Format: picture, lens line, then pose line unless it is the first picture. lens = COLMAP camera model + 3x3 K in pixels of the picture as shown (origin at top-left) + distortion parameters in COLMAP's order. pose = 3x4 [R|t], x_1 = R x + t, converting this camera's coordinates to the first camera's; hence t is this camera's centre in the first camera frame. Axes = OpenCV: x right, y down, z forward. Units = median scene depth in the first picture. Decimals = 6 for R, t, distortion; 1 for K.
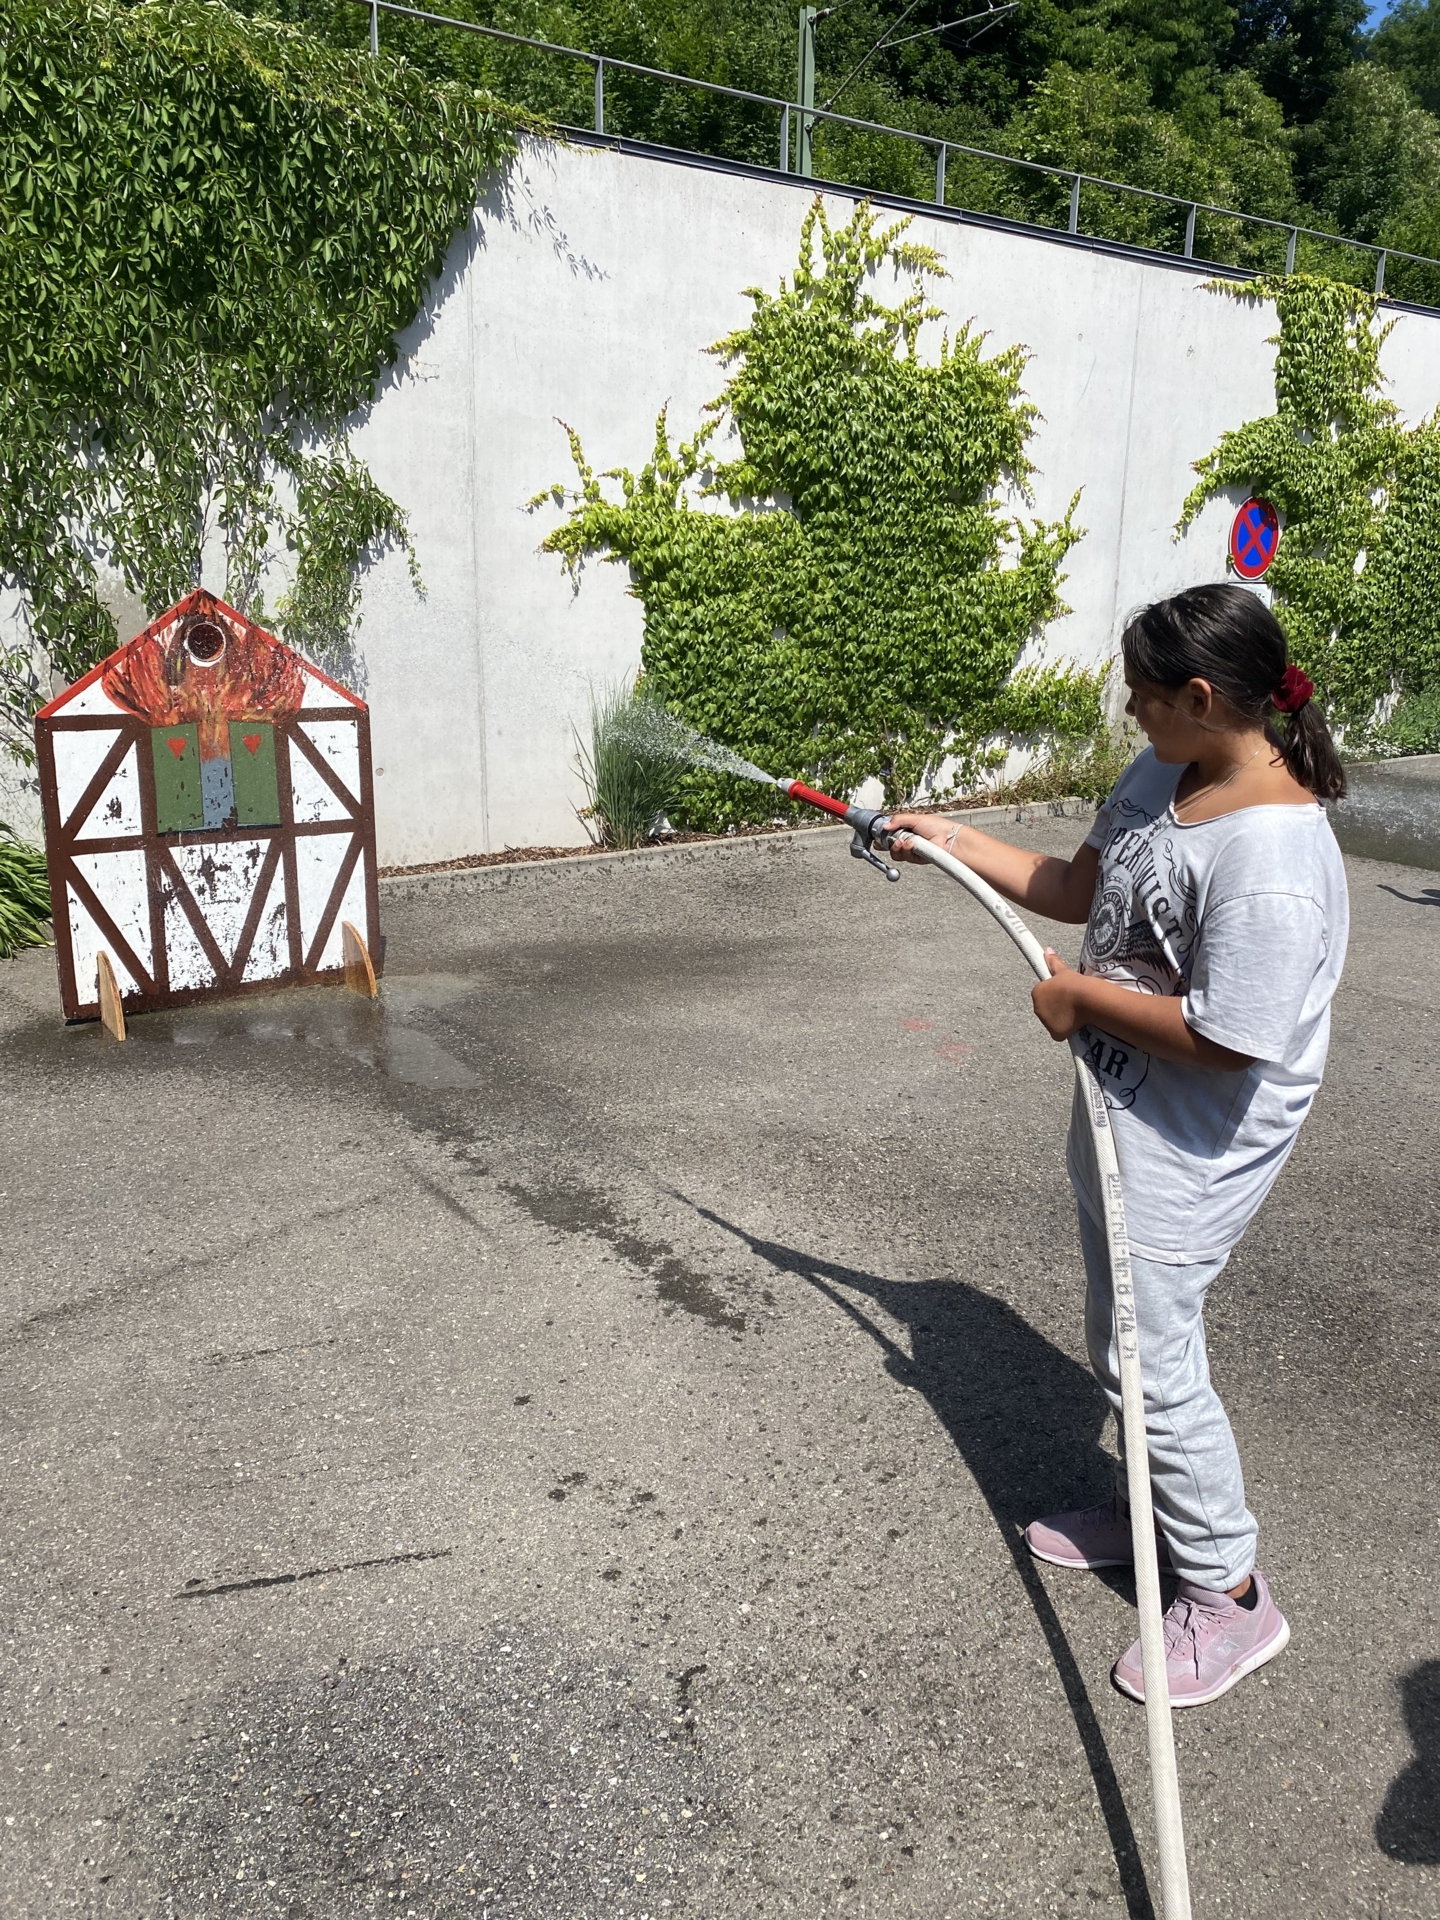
lens RADIAL K [[1482.4, 0, 720.0], [0, 1482.4, 960.0], [0, 0, 1]] dist [0.016240, 0.000112]
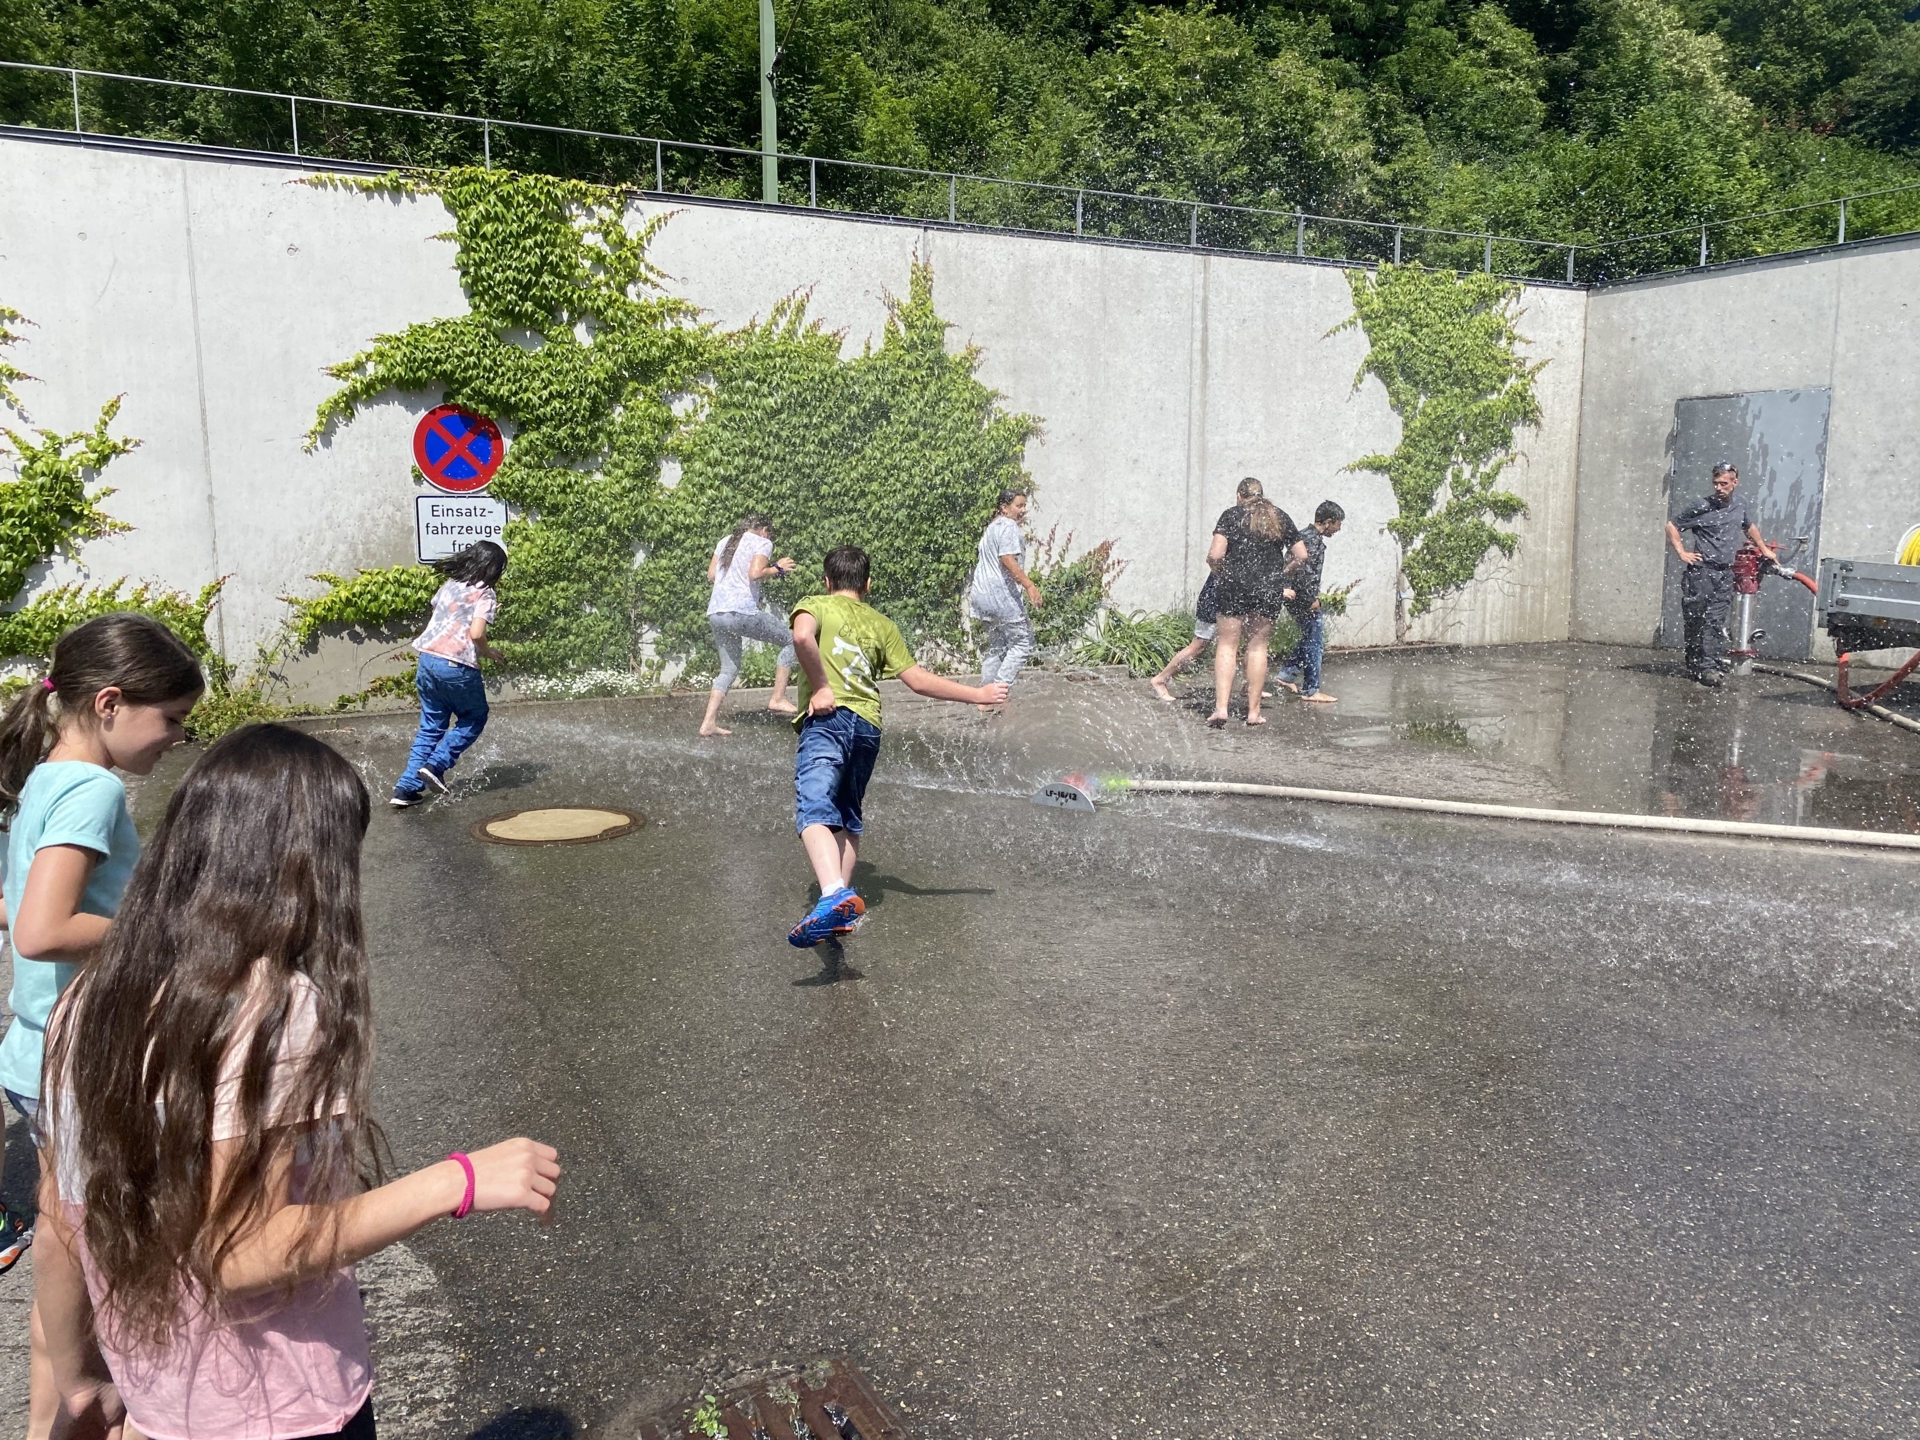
lens RADIAL K [[1482.4, 0, 960.0], [0, 1482.4, 720.0], [0, 0, 1]] dist [0.016240, 0.000112]
pose [[0.988961, 0.004452, -0.148107, 0.782575], [-0.021630, 0.993179, -0.114578, -0.023344], [0.146587, 0.116517, 0.982312, 0.176878]]
